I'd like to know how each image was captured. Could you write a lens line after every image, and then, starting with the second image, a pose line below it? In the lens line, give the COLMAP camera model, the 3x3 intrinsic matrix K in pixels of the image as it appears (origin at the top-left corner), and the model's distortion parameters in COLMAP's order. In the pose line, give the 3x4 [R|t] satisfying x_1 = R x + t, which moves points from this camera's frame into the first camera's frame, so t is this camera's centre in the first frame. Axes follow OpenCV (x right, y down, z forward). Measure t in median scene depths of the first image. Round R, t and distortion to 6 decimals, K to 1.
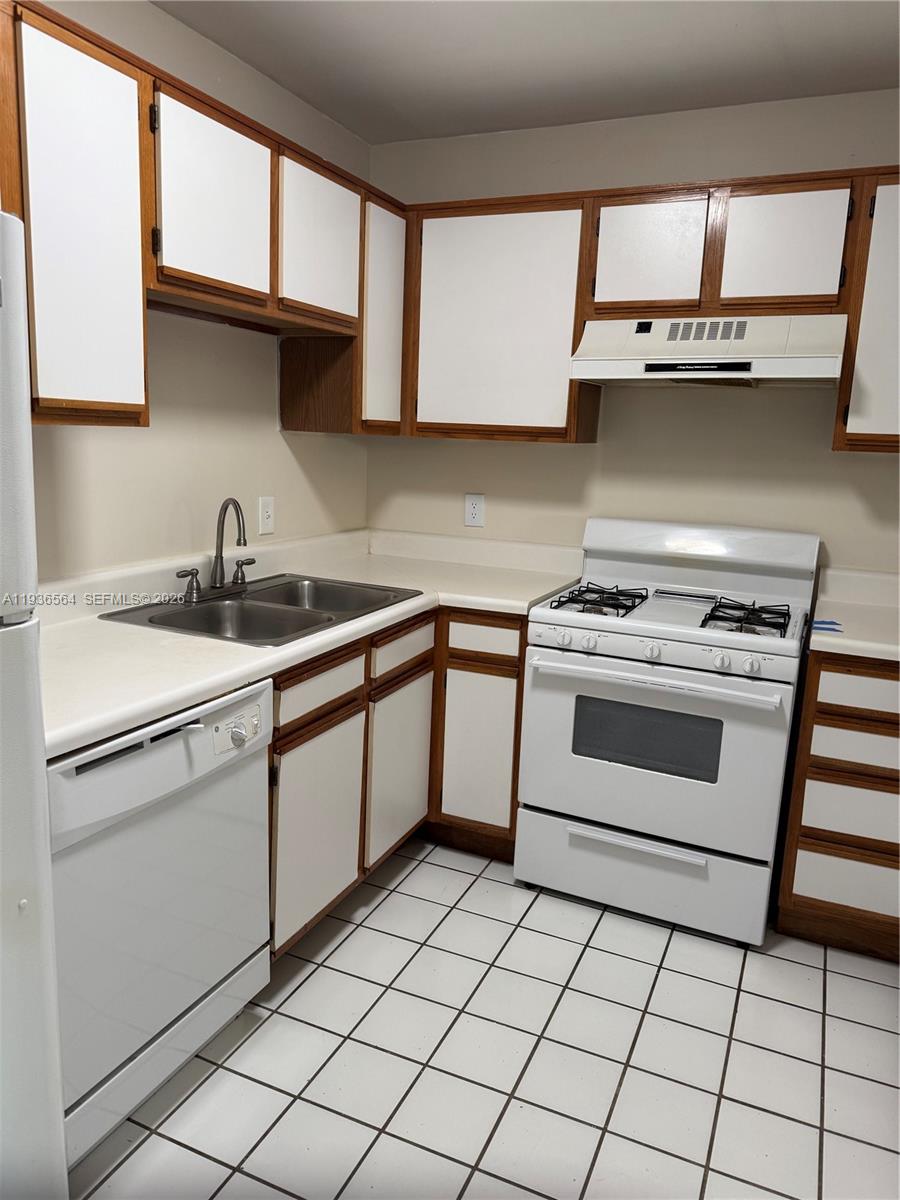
lens RADIAL K [[841.2, 0, 450.0], [0, 841.2, 600.0], [0, 0, 1]] dist [0.001570, -0.002491]
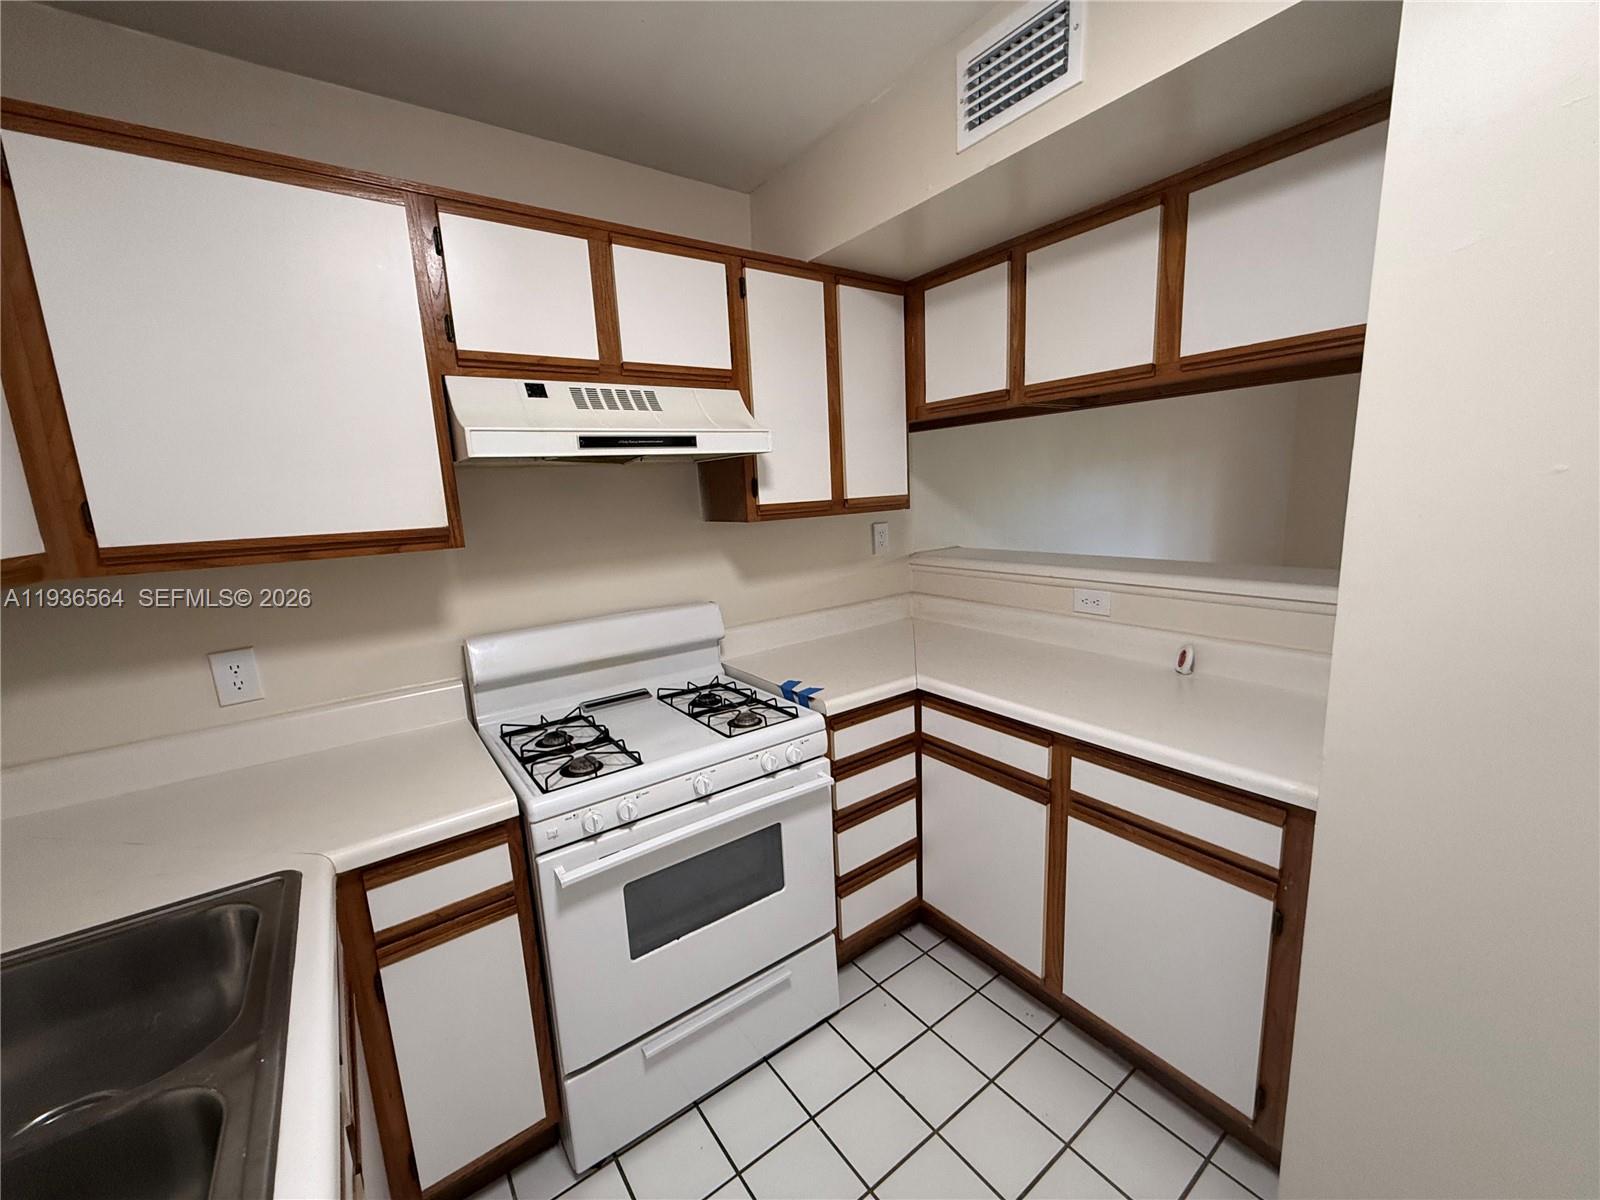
lens RADIAL K [[637.1, 0, 800.0], [0, 637.1, 600.0], [0, 0, 1]] dist [0.001974, 0.000169]
pose [[0.497890, -0.206040, 0.842409, -0.183461], [0.231225, 0.967744, 0.100034, -0.142864], [-0.835848, 0.144980, 0.529471, 0.524664]]
